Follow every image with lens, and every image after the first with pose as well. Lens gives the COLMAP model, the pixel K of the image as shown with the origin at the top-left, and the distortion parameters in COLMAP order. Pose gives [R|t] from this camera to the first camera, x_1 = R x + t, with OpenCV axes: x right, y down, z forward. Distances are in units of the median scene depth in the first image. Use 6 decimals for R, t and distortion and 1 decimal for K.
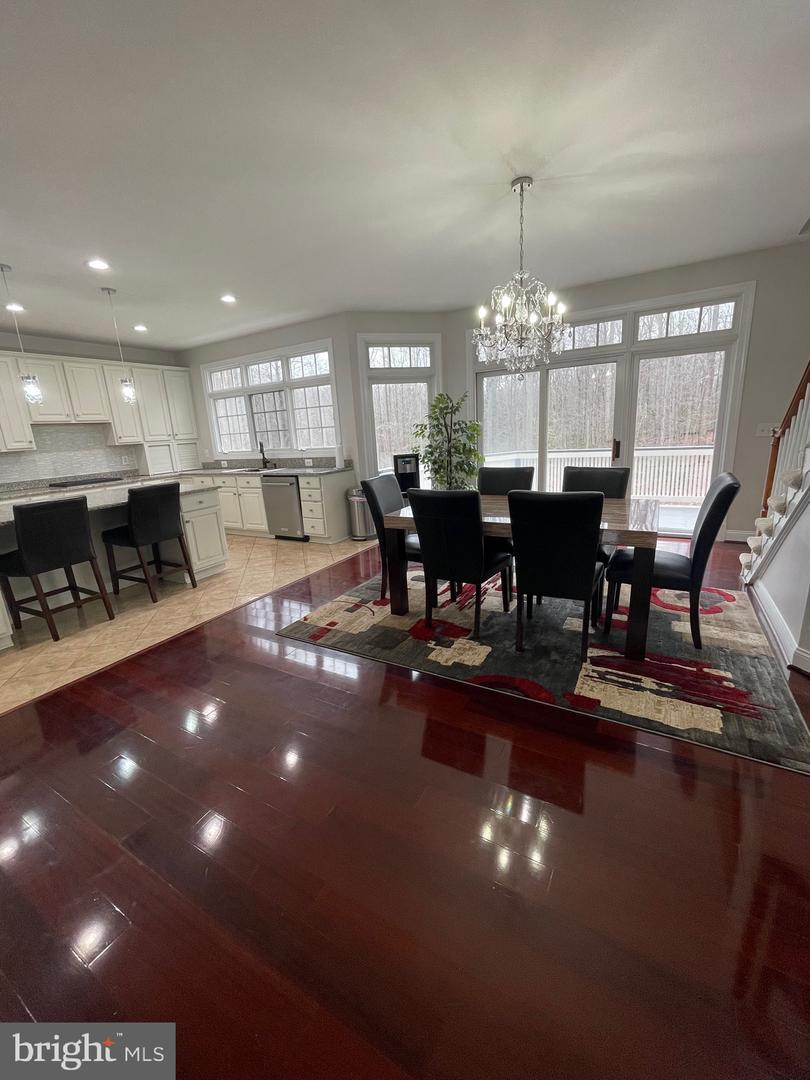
lens RADIAL K [[435.4, 0, 401.7], [0, 435.4, 538.0], [0, 0, 1]] dist [-0.002457, 0.001725]
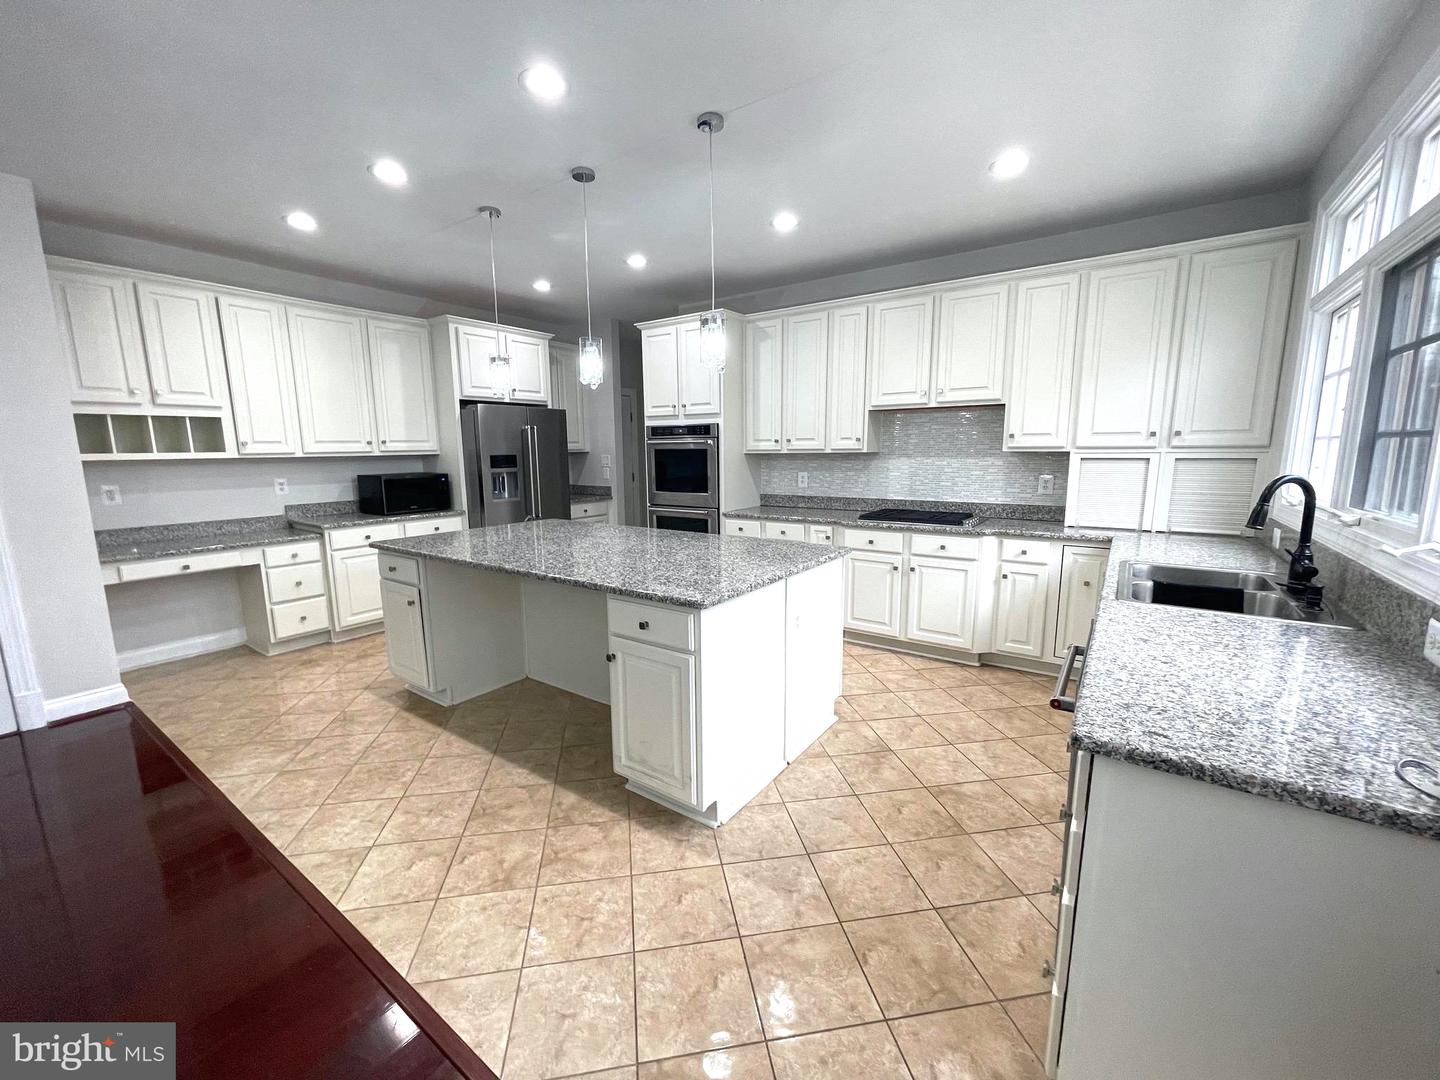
lens RADIAL K [[580.5, 0, 714.3], [0, 580.5, 543.5], [0, 0, 1]] dist [-0.002457, 0.001725]
pose [[-0.084291, 0.220857, -0.971657, 0.002599], [-0.227346, 0.945145, 0.234554, -0.230055], [0.970159, 0.240673, -0.029457, 0.867998]]
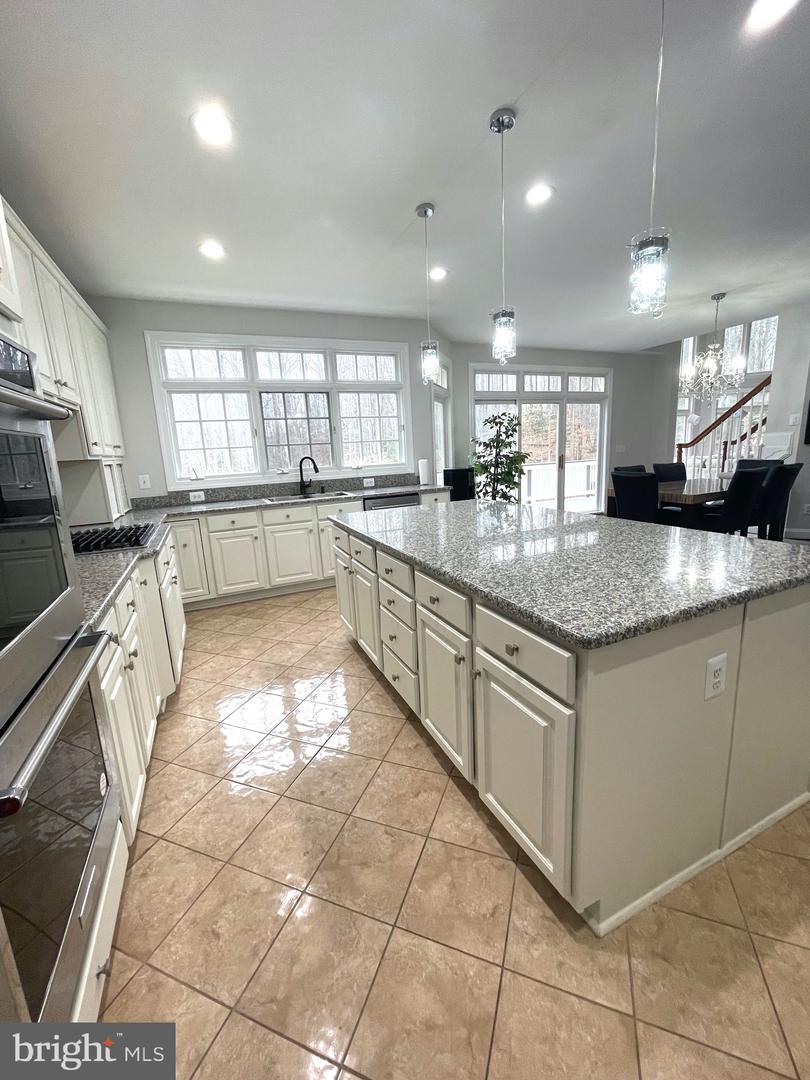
lens RADIAL K [[435.4, 0, 403.7], [0, 435.4, 537.6], [0, 0, 1]] dist [-0.002457, 0.001725]
pose [[0.584788, -0.133552, 0.800117, -0.989660], [0.212923, 0.977040, 0.007462, -0.073684], [-0.782743, 0.166000, 0.599798, 0.549446]]
